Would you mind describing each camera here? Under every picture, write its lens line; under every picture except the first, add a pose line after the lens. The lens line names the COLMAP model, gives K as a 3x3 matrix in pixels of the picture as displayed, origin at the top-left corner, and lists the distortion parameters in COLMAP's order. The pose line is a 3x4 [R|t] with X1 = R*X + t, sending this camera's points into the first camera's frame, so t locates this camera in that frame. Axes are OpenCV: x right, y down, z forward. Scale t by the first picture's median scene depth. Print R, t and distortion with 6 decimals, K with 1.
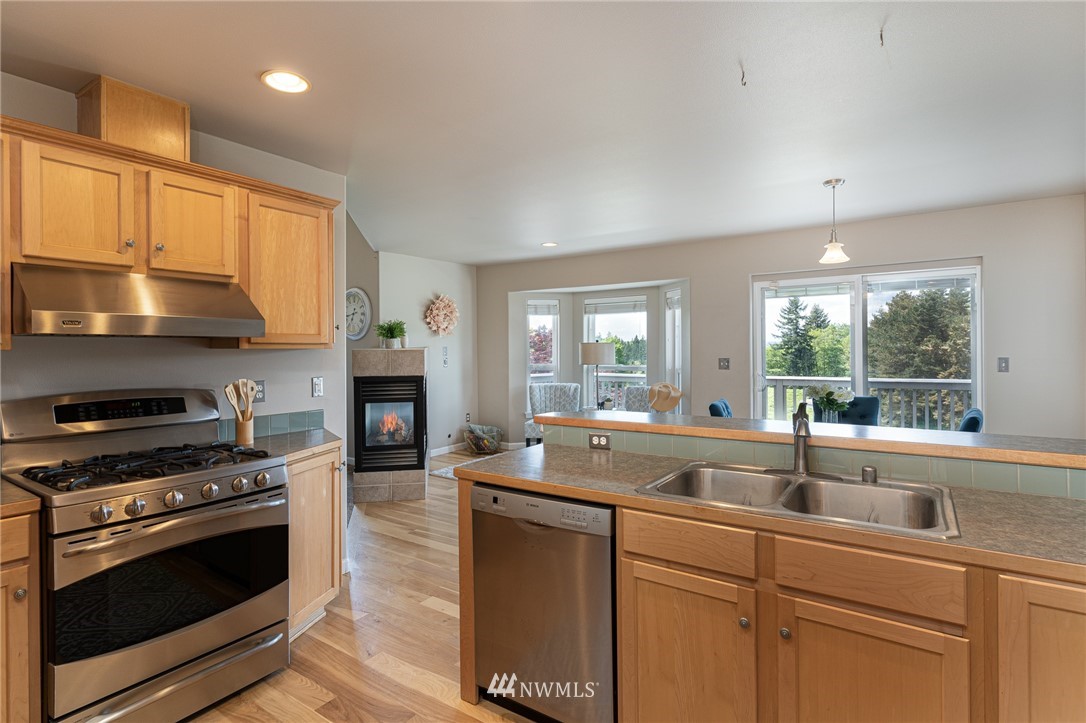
lens RADIAL K [[540.0, 0, 543.7], [0, 540.0, 358.8], [0, 0, 1]] dist [0.002912, -0.000264]
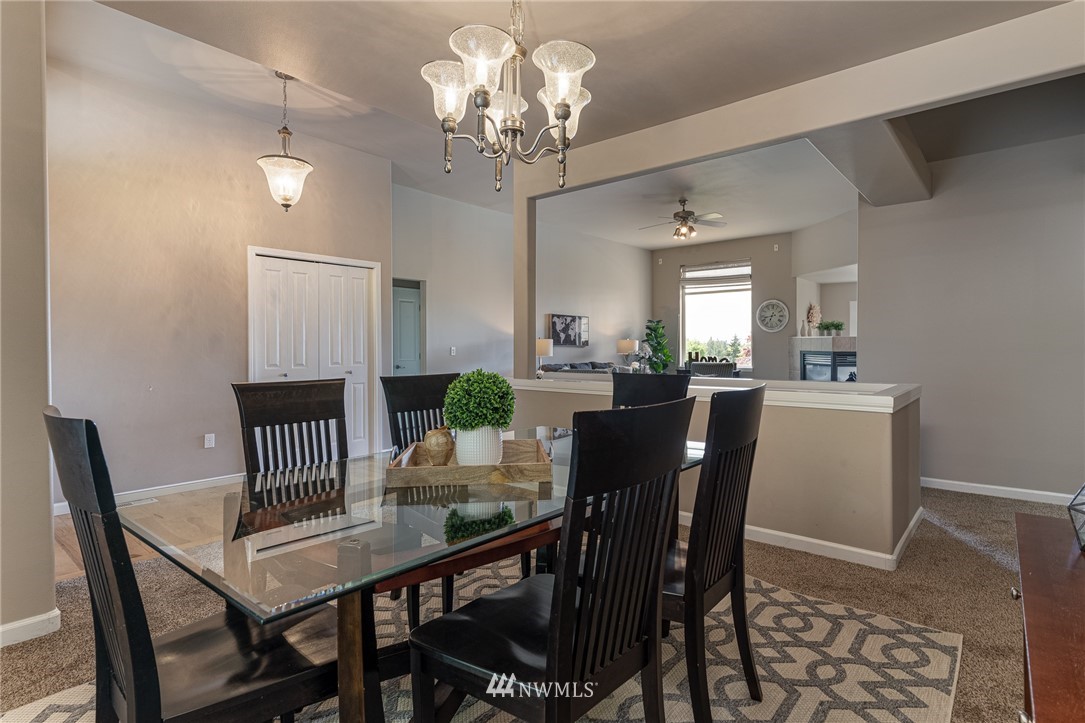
lens RADIAL K [[561.5, 0, 559.6], [0, 561.5, 343.5], [0, 0, 1]] dist [0.003777, 0.000155]
pose [[0.996979, 0.006479, -0.077395, -0.798233], [-0.008892, 0.999483, -0.030884, 0.051220], [0.077155, 0.031479, 0.996522, -0.659426]]
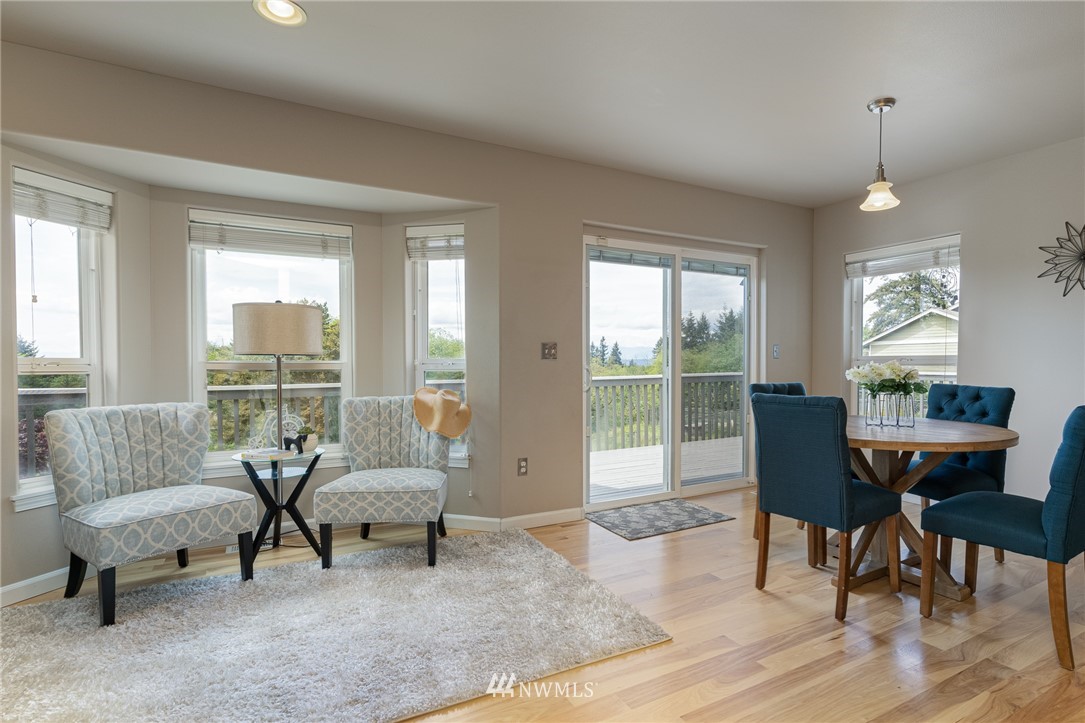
lens RADIAL K [[551.1, 0, 579.7], [0, 551.1, 379.5], [0, 0, 1]] dist [0.000483, -0.000142]
pose [[0.427320, -0.020754, 0.903862, -0.206339], [0.017525, 0.999739, 0.014670, 0.028456], [-0.903931, 0.009571, 0.427572, 0.569349]]
